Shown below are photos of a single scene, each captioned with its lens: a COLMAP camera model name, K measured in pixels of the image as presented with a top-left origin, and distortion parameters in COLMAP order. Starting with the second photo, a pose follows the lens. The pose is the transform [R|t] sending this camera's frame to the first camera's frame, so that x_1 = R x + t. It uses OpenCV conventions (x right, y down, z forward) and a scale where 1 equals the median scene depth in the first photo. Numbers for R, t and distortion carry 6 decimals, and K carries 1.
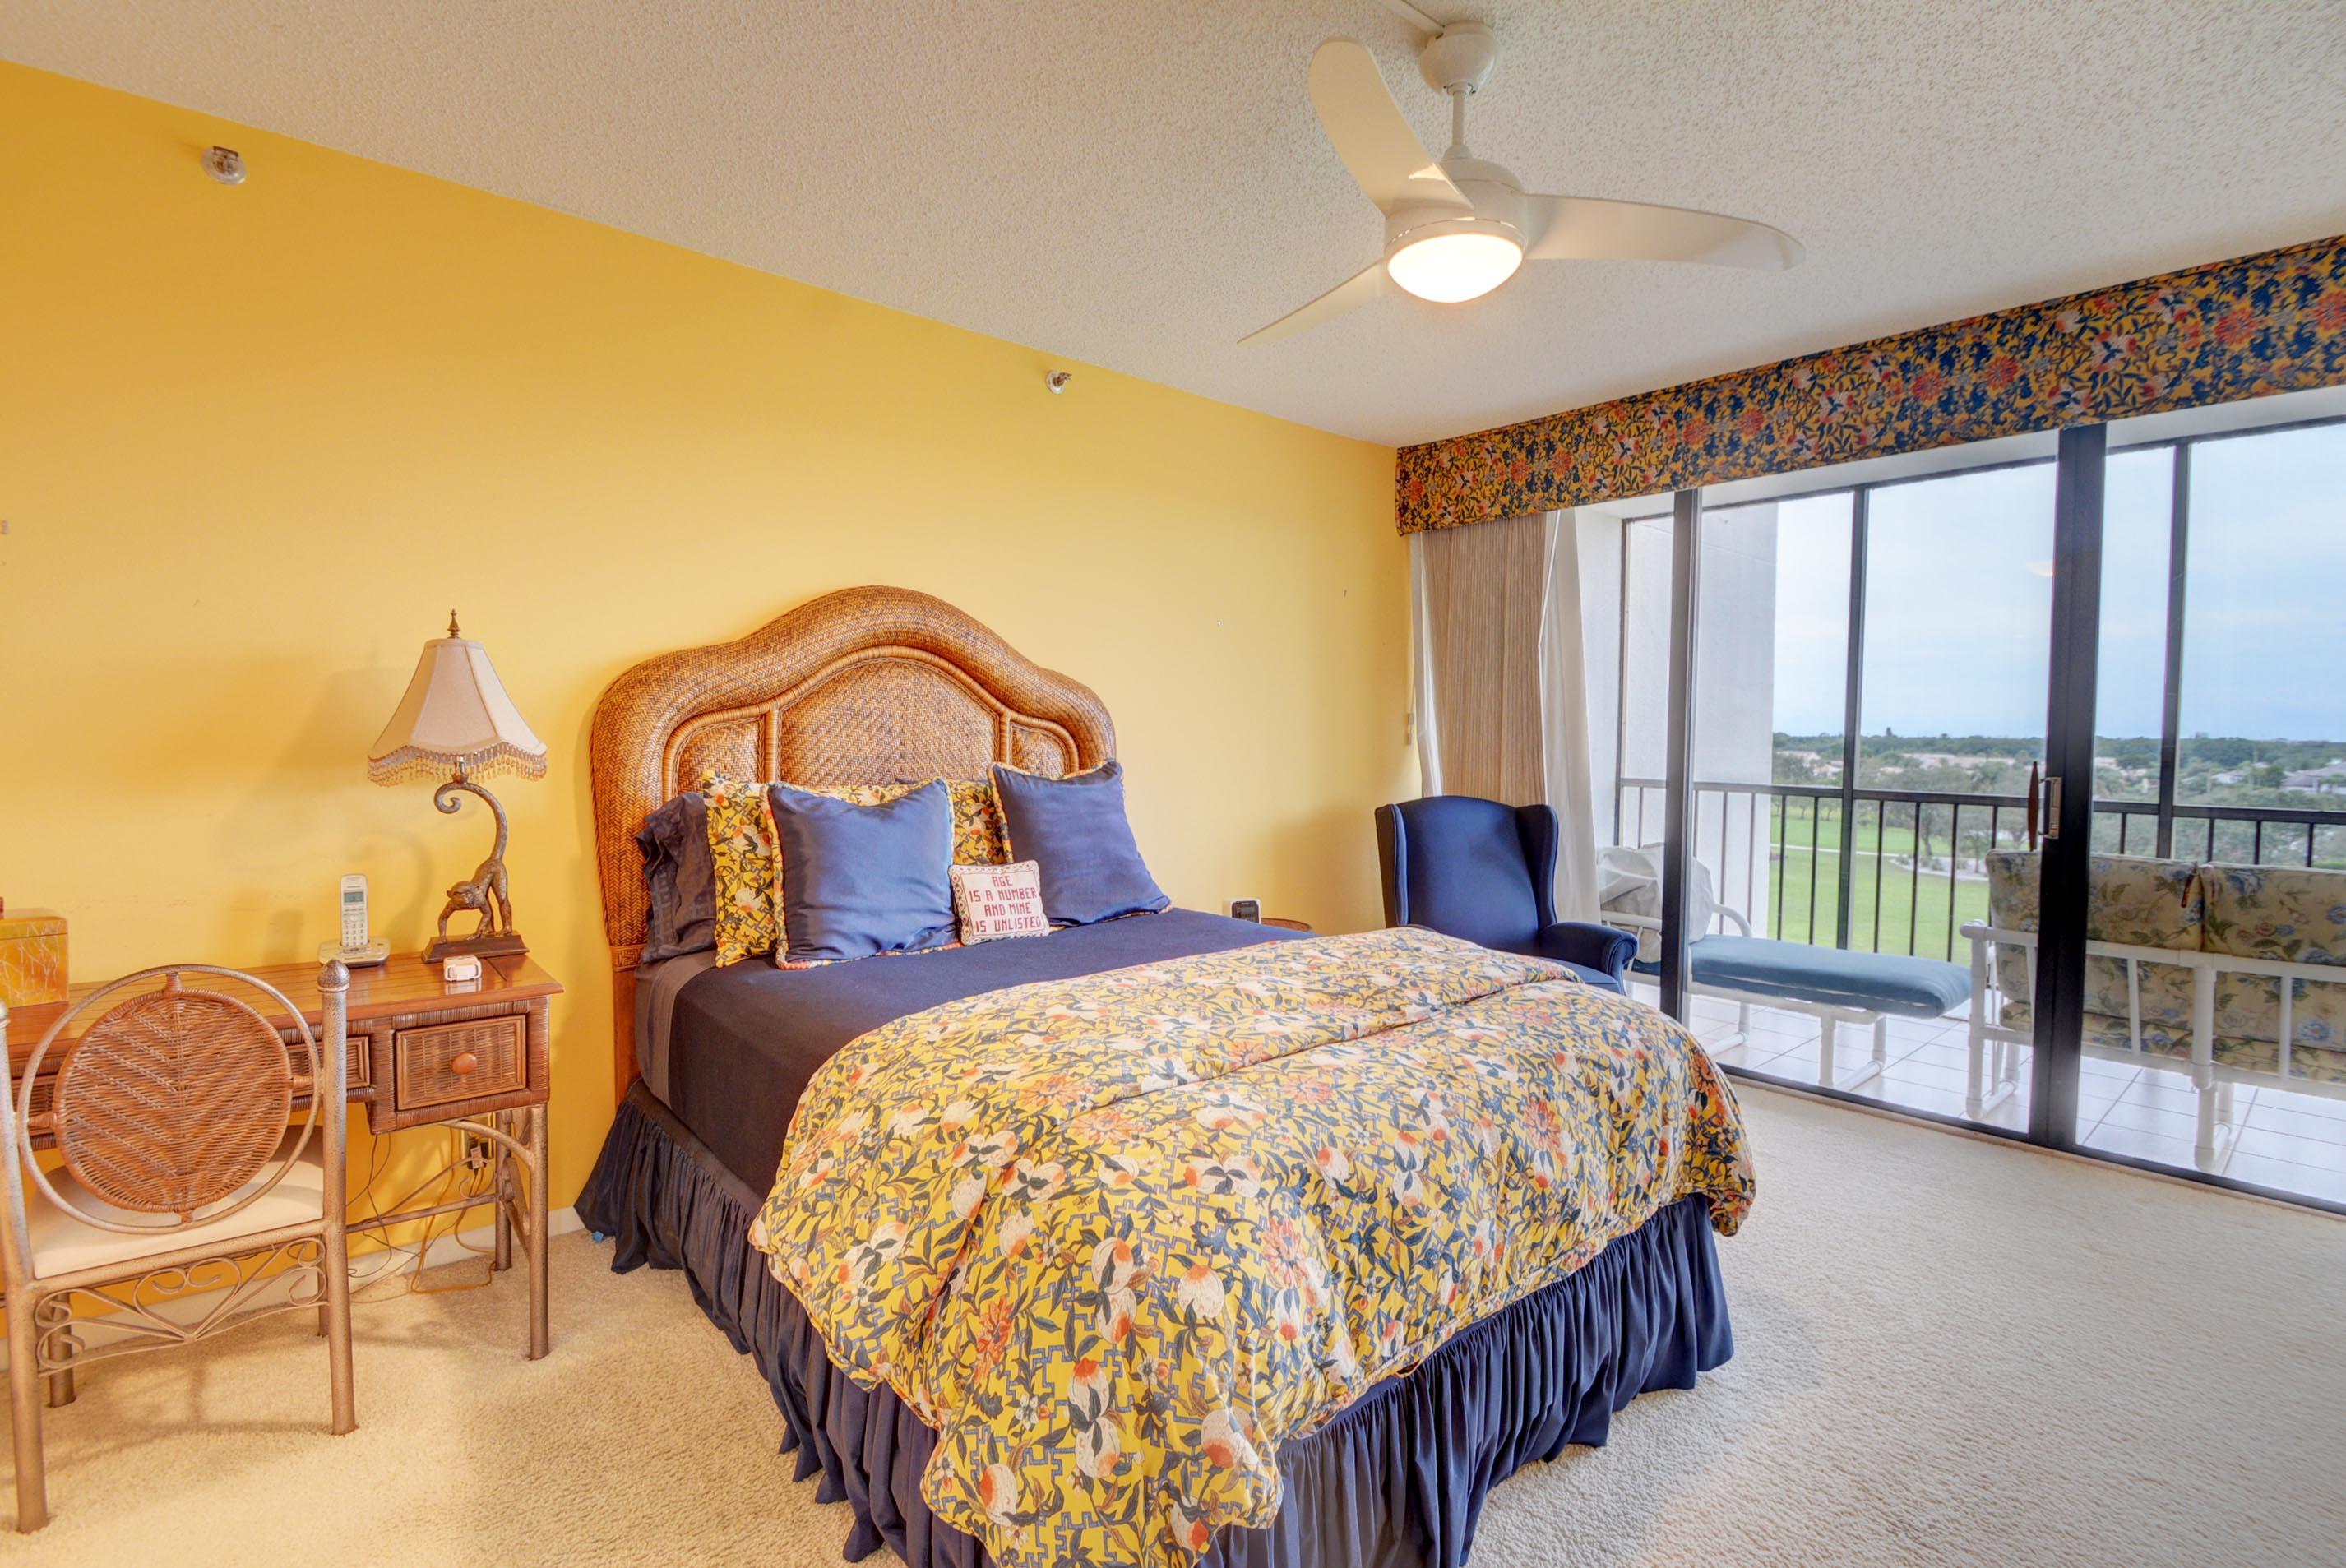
lens RADIAL K [[1070.5, 0, 1182.6], [0, 1070.5, 779.7], [0, 0, 1]] dist [0.011486, -0.015949]
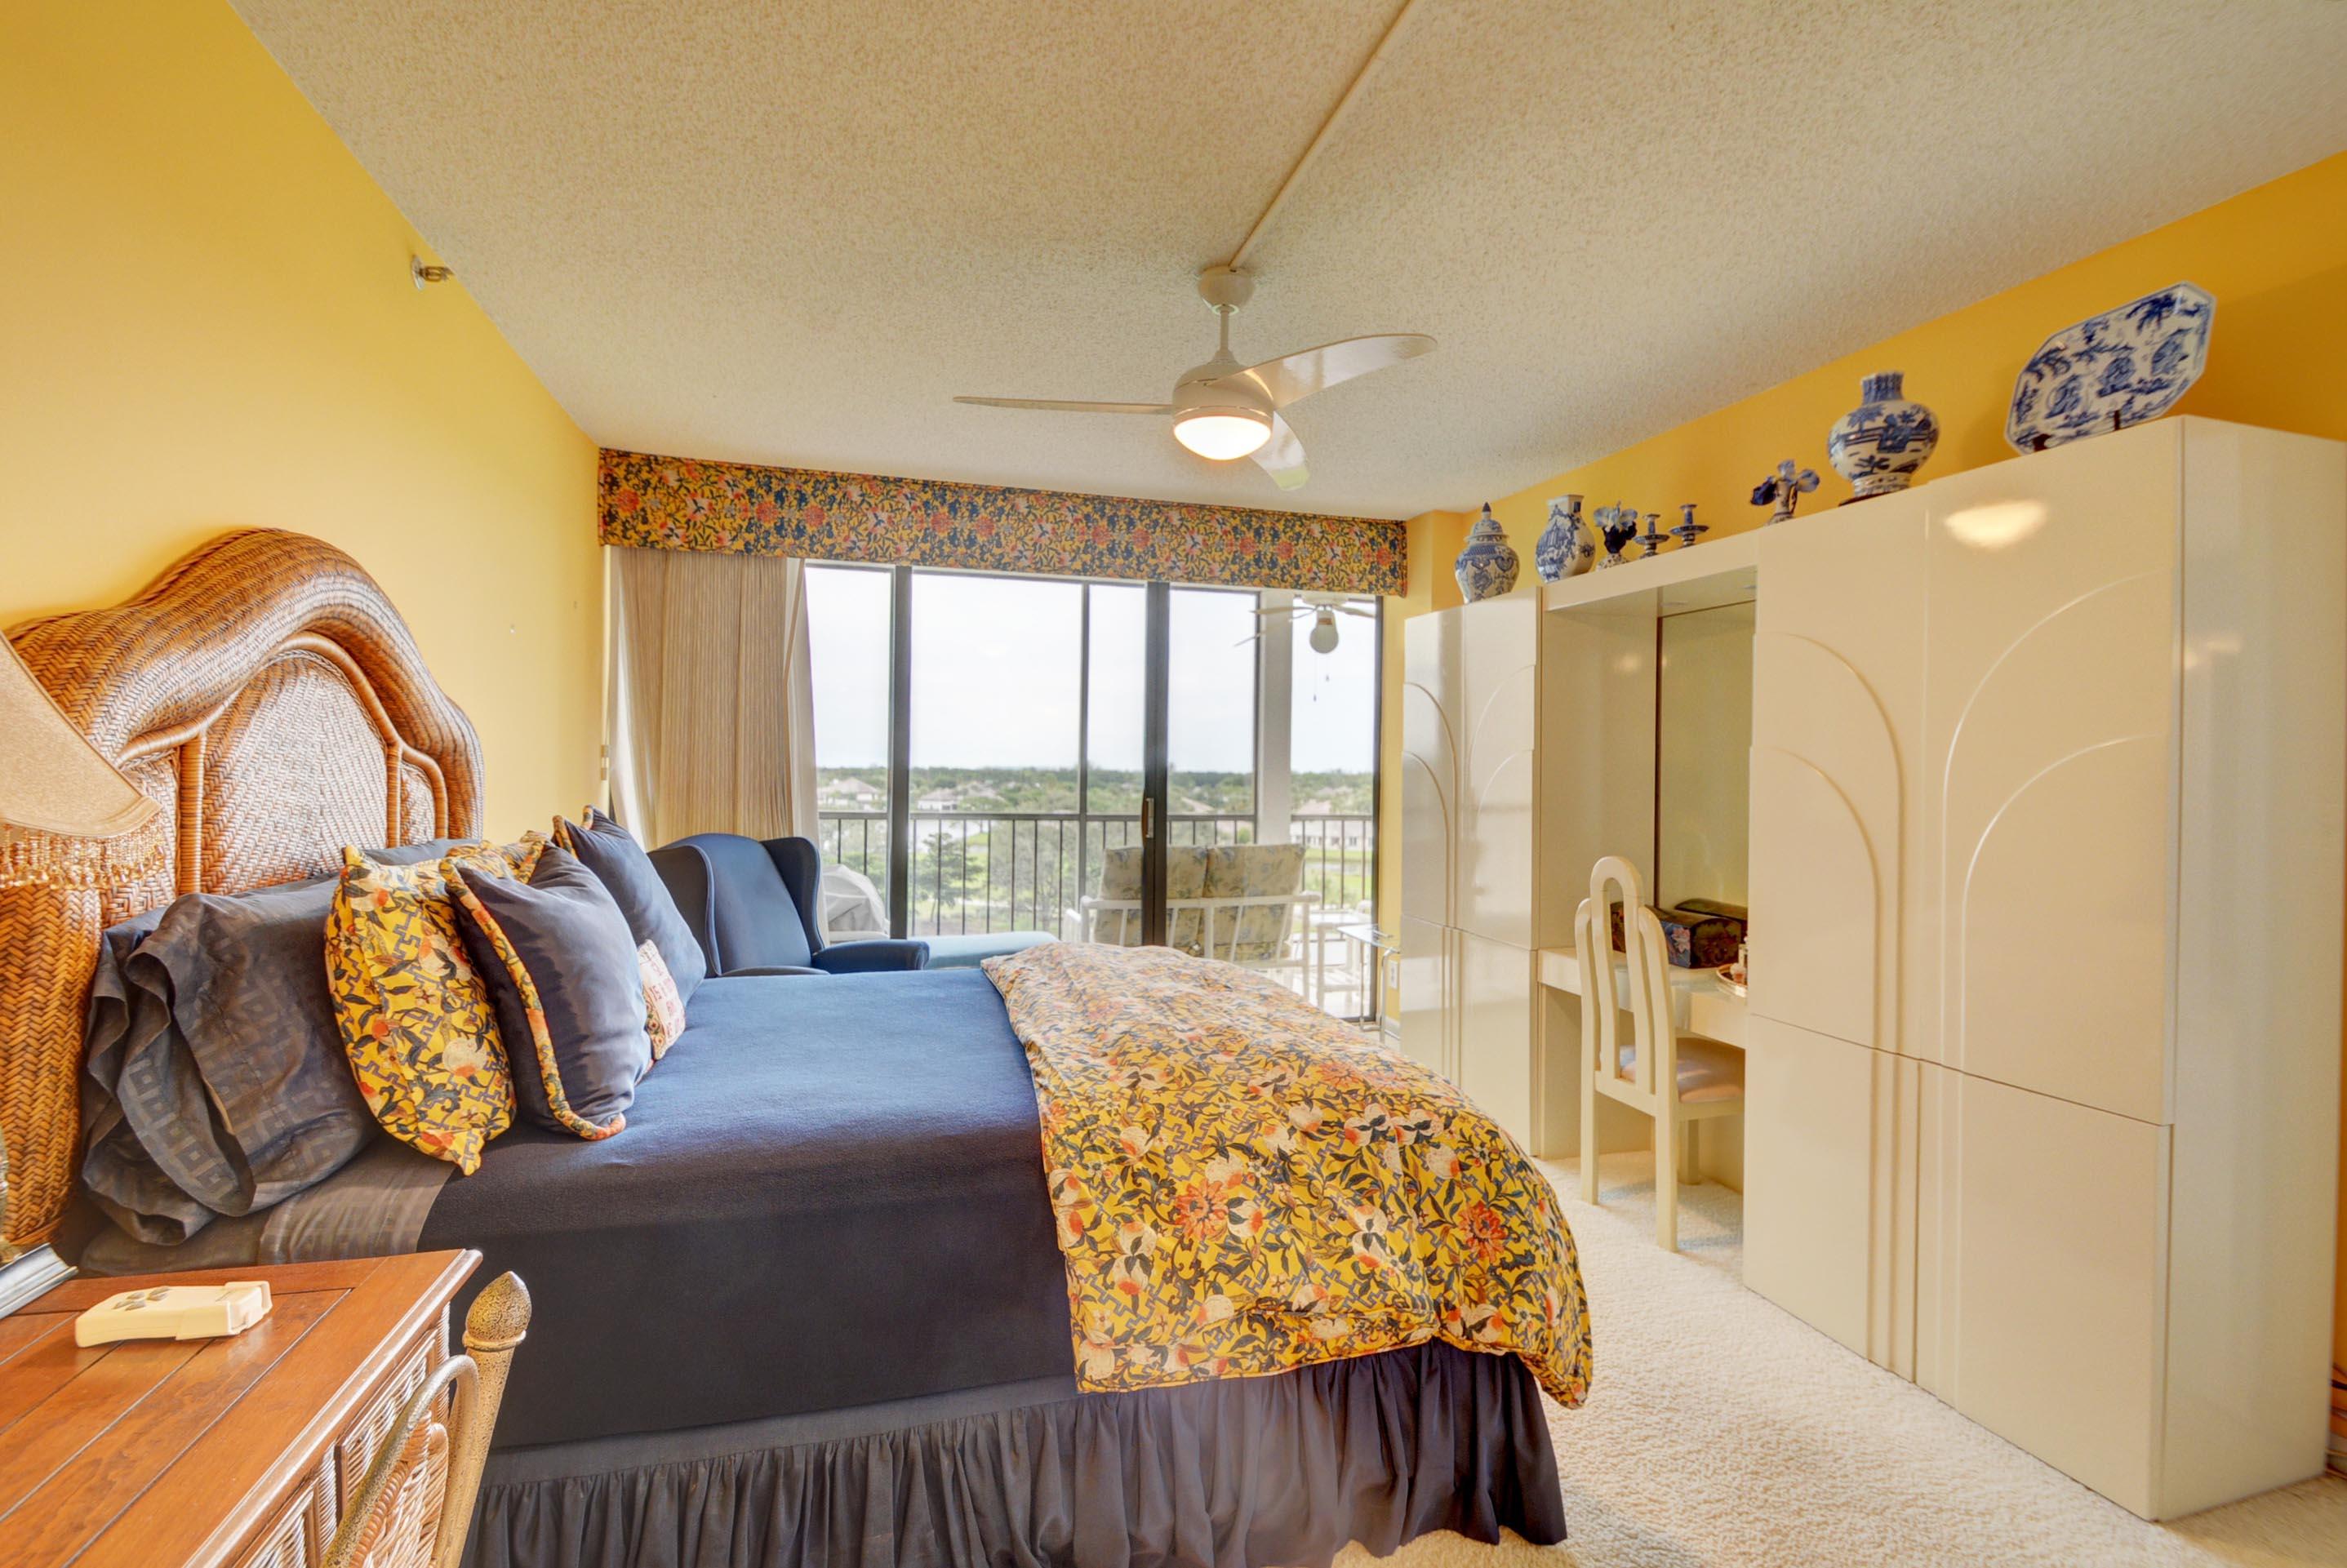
lens RADIAL K [[1070.9, 0, 1183.1], [0, 1070.9, 779.7], [0, 0, 1]] dist [0.011486, -0.015949]
pose [[0.425472, -0.009452, 0.904922, -0.559374], [0.030632, 0.999523, -0.003962, -0.021035], [-0.904453, 0.029405, 0.425559, 0.265614]]
